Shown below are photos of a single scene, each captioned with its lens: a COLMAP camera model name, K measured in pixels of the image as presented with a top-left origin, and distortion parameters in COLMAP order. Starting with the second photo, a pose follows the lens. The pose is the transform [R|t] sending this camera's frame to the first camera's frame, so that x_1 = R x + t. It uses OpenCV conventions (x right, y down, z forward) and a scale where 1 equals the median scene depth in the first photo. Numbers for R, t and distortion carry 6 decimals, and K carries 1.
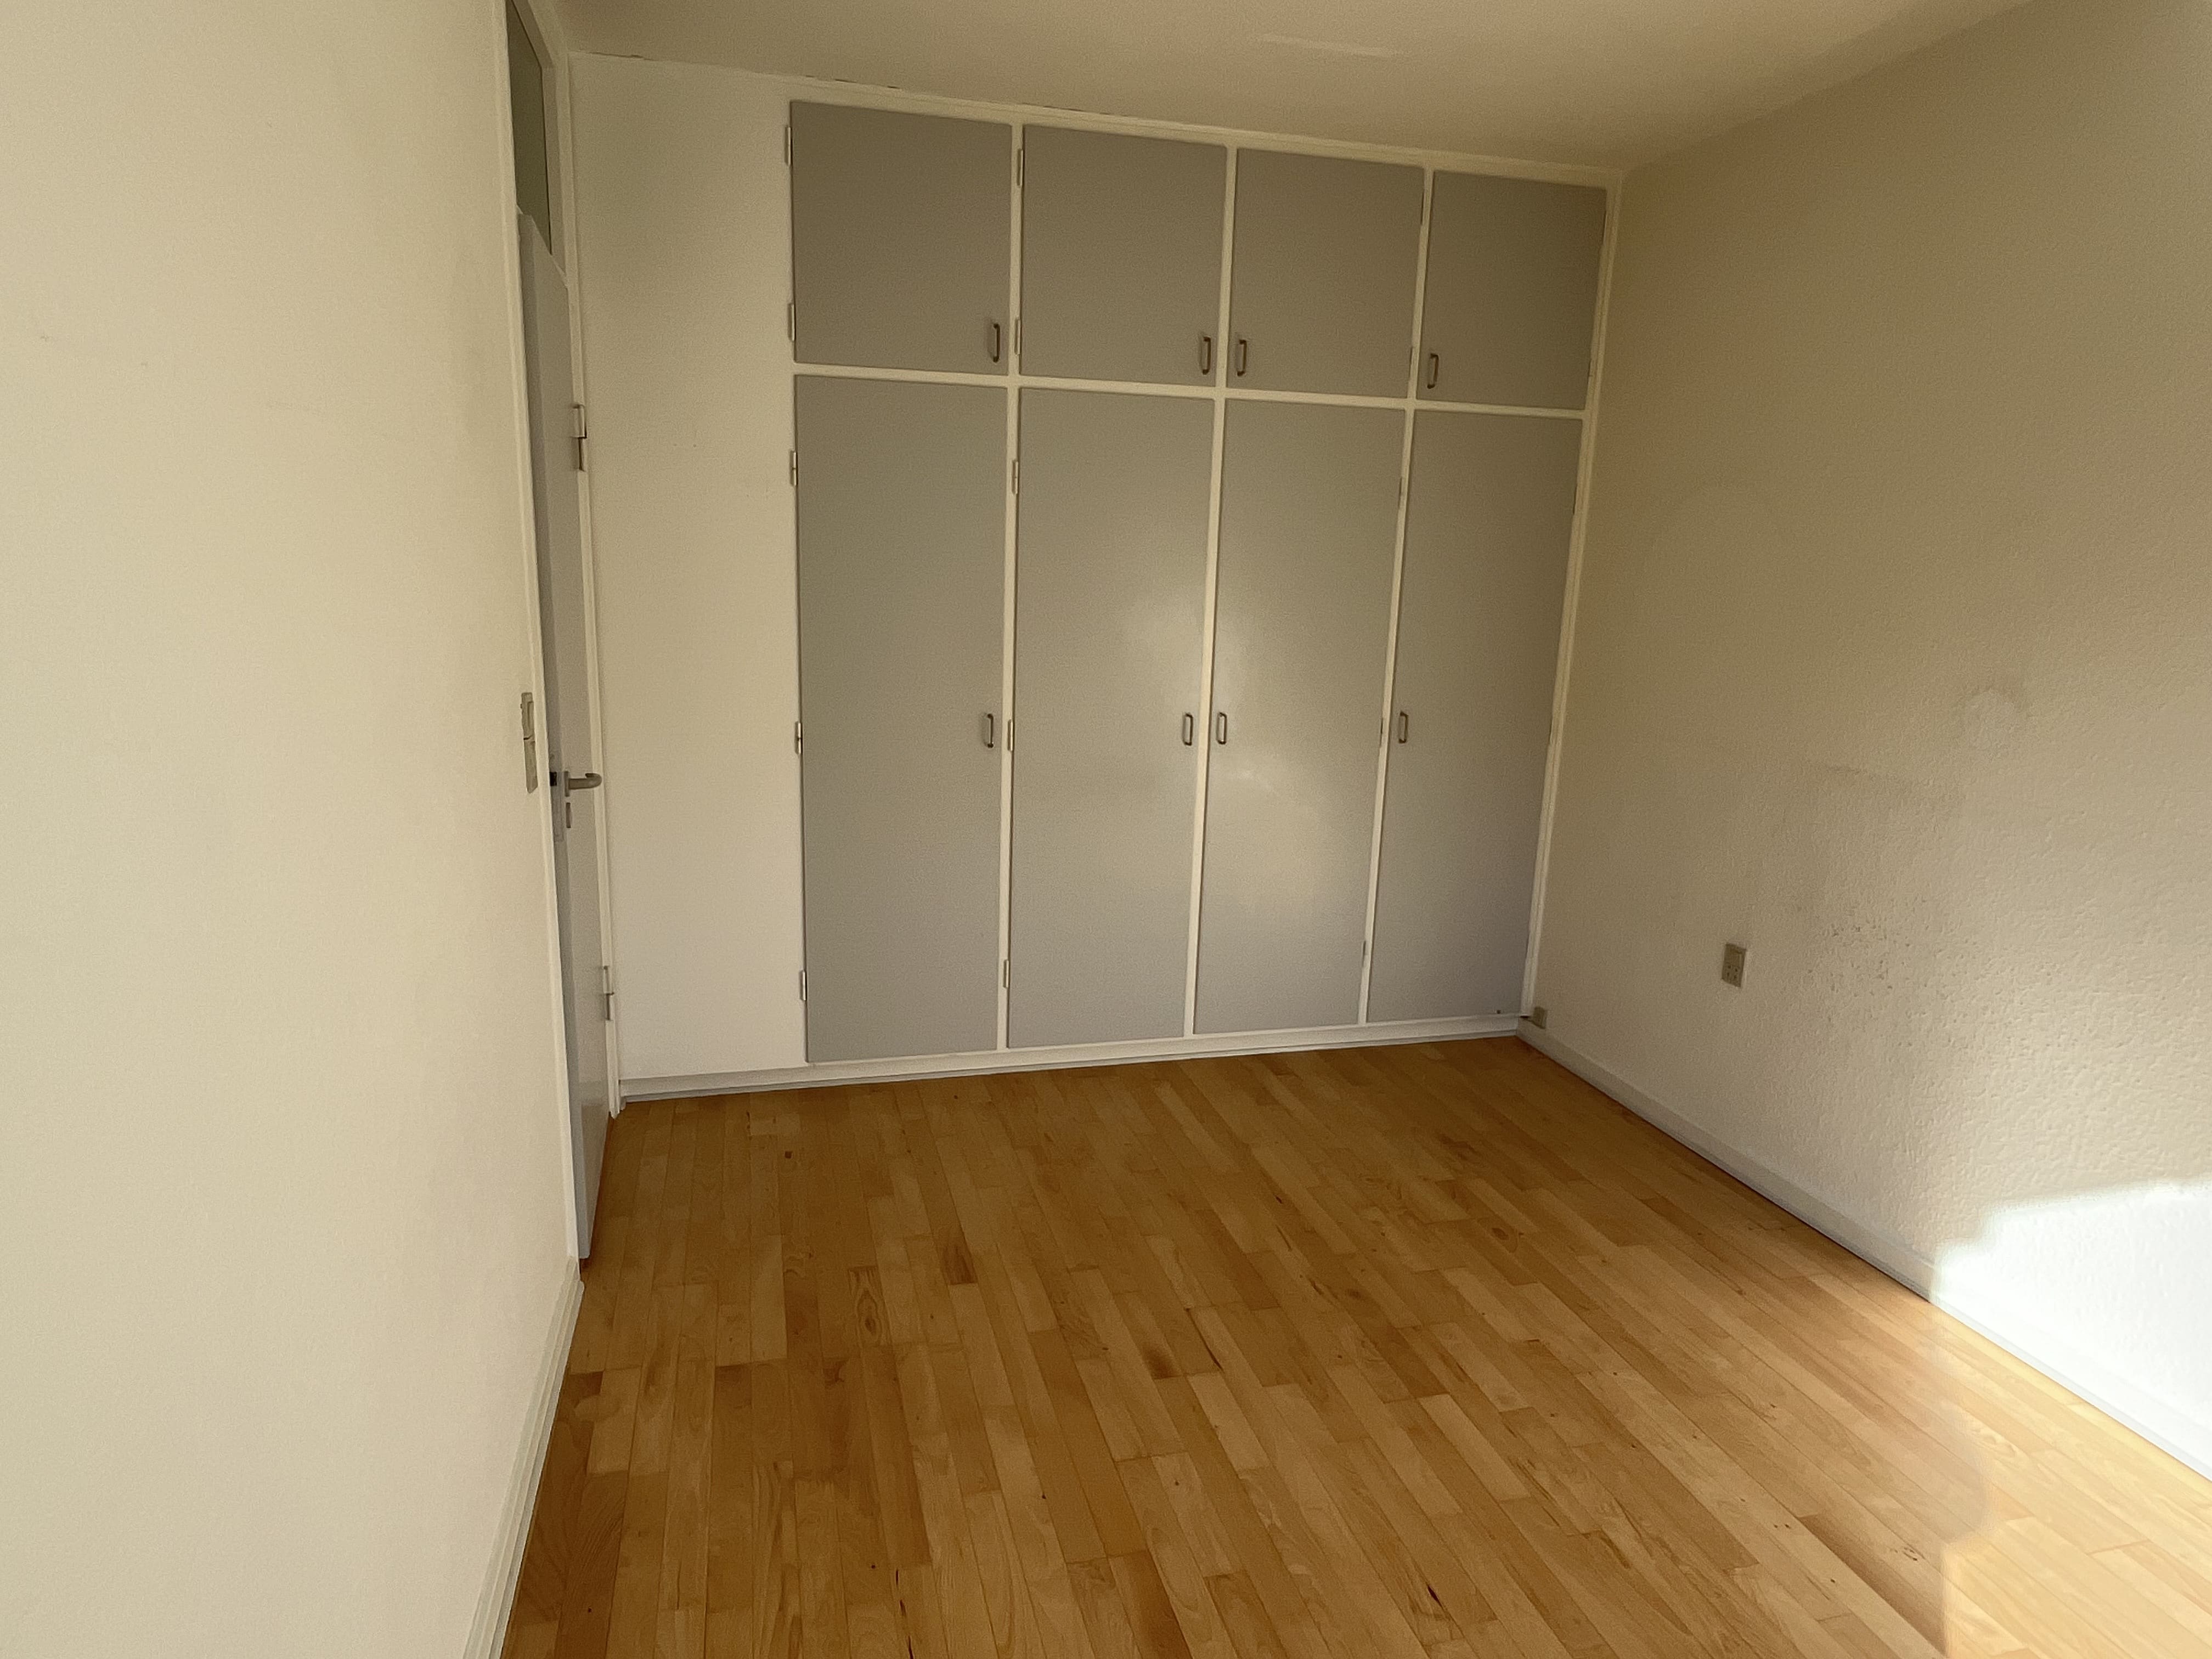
lens RADIAL K [[1294.7, 0, 1085.6], [0, 1294.7, 823.9], [0, 0, 1]] dist [0.000678, -0.000519]
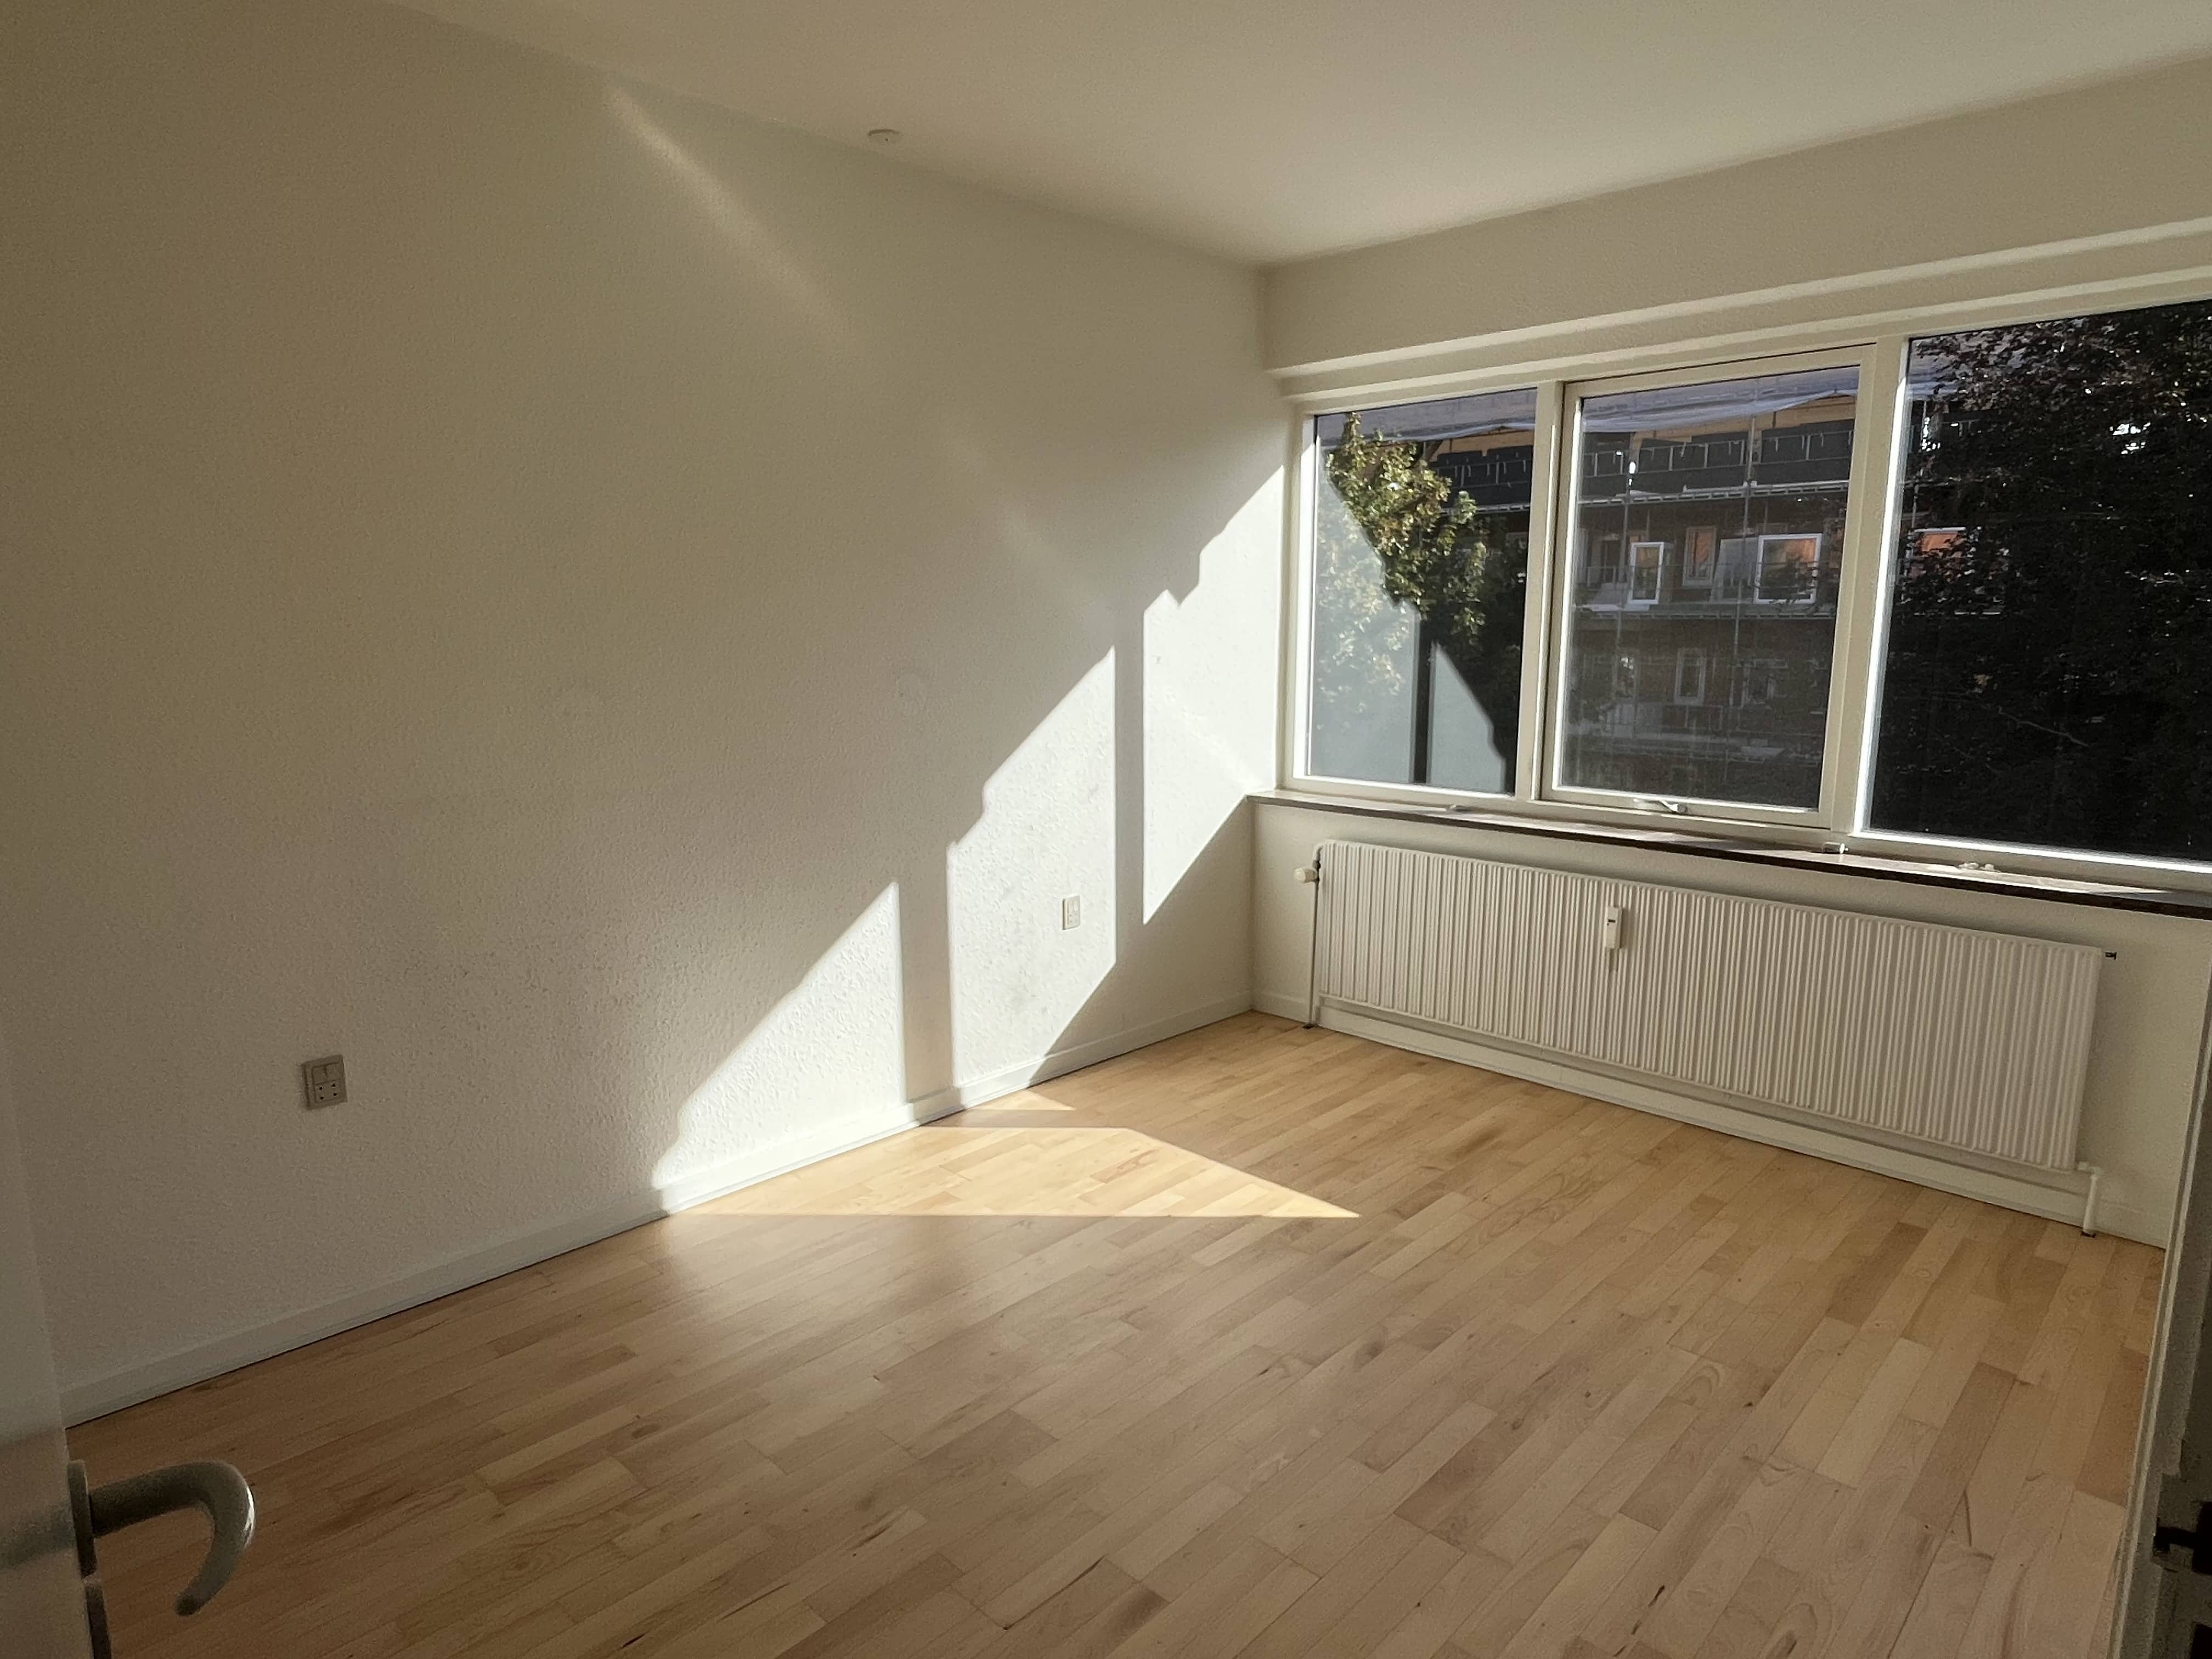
lens RADIAL K [[1294.7, 0, 1090.6], [0, 1294.7, 829.7], [0, 0, 1]] dist [0.000678, -0.000519]
pose [[-0.518560, -0.168803, 0.838213, -0.402854], [0.164221, 0.942406, 0.291381, -0.203317], [-0.839123, 0.288751, -0.460973, 1.007544]]
